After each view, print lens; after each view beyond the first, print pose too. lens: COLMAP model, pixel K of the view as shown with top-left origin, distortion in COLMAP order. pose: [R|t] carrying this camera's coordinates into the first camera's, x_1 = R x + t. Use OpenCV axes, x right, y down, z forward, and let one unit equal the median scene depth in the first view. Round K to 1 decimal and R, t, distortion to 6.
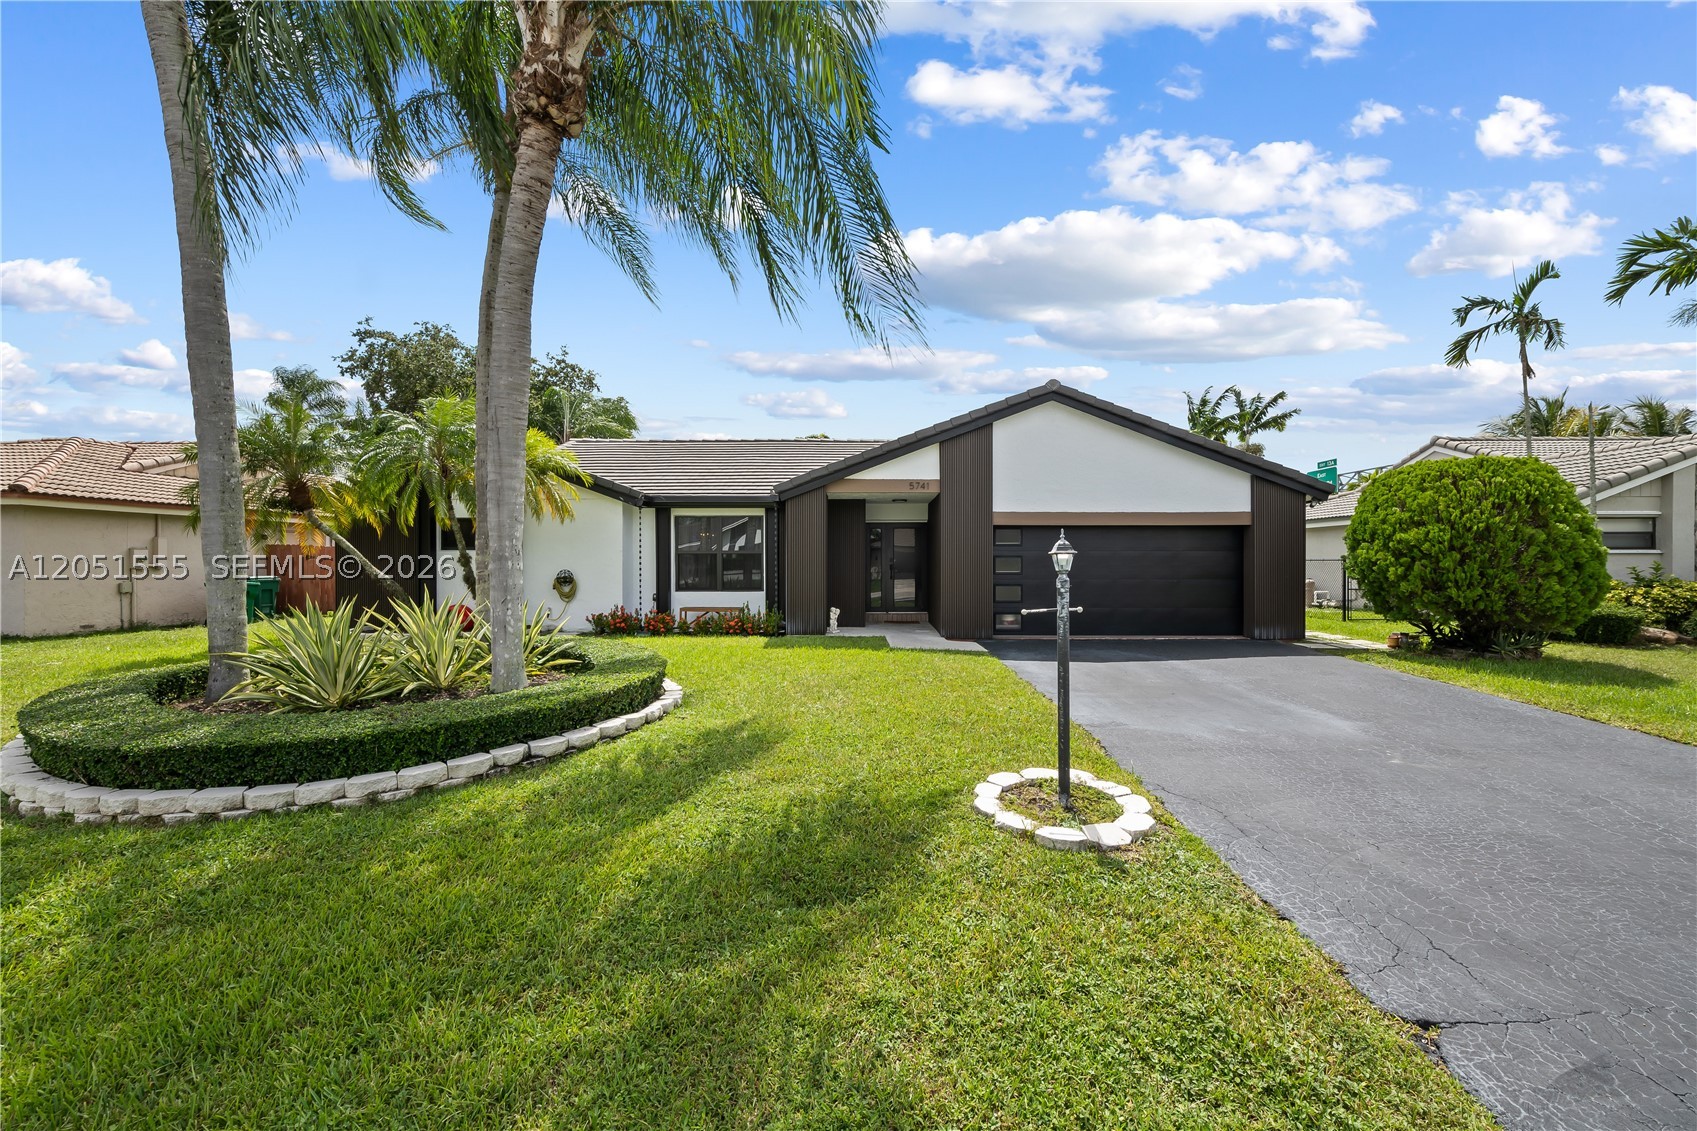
lens RADIAL K [[665.8, 0, 860.0], [0, 665.8, 569.2], [0, 0, 1]] dist [-0.002344, -0.000448]
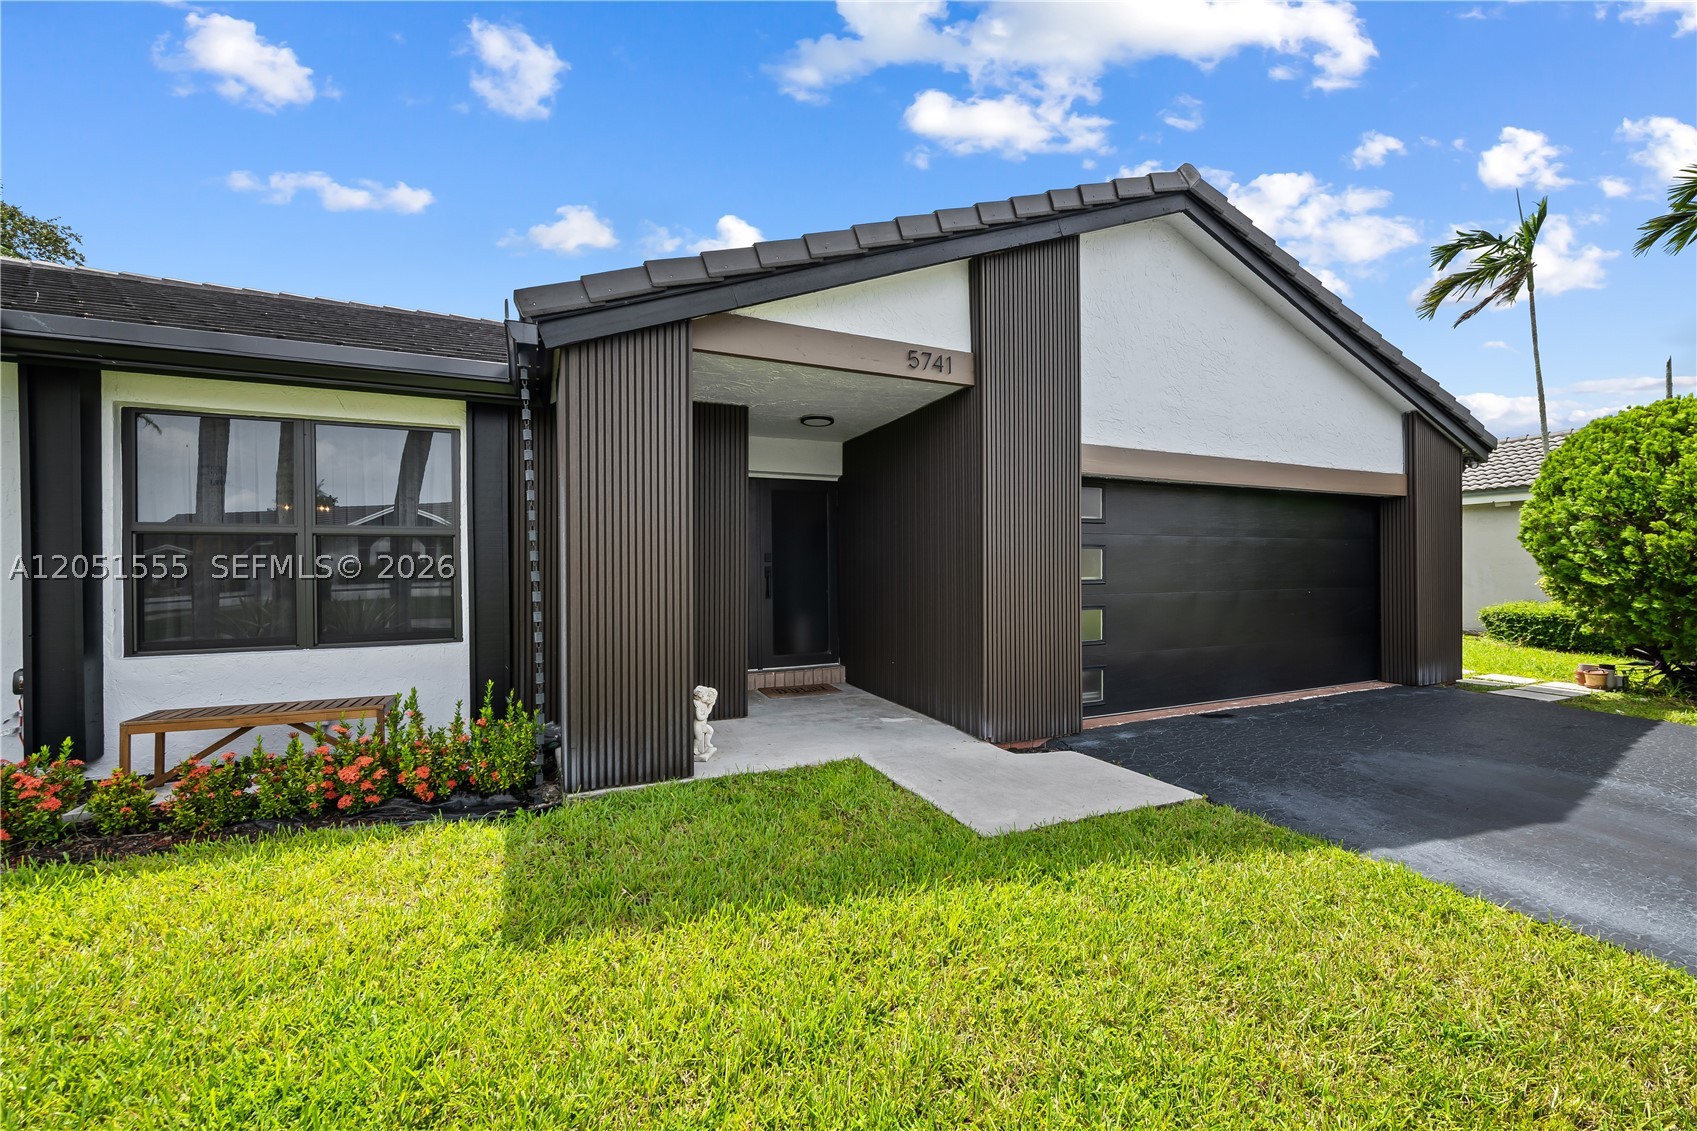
lens RADIAL K [[695.0, 0, 872.4], [0, 695.0, 566.4], [0, 0, 1]] dist [0.002229, -0.005589]
pose [[0.899621, -0.005505, 0.436637, -0.120978], [0.002869, 0.999973, 0.006698, -0.008454], [-0.436662, -0.004773, 0.899613, 0.643627]]
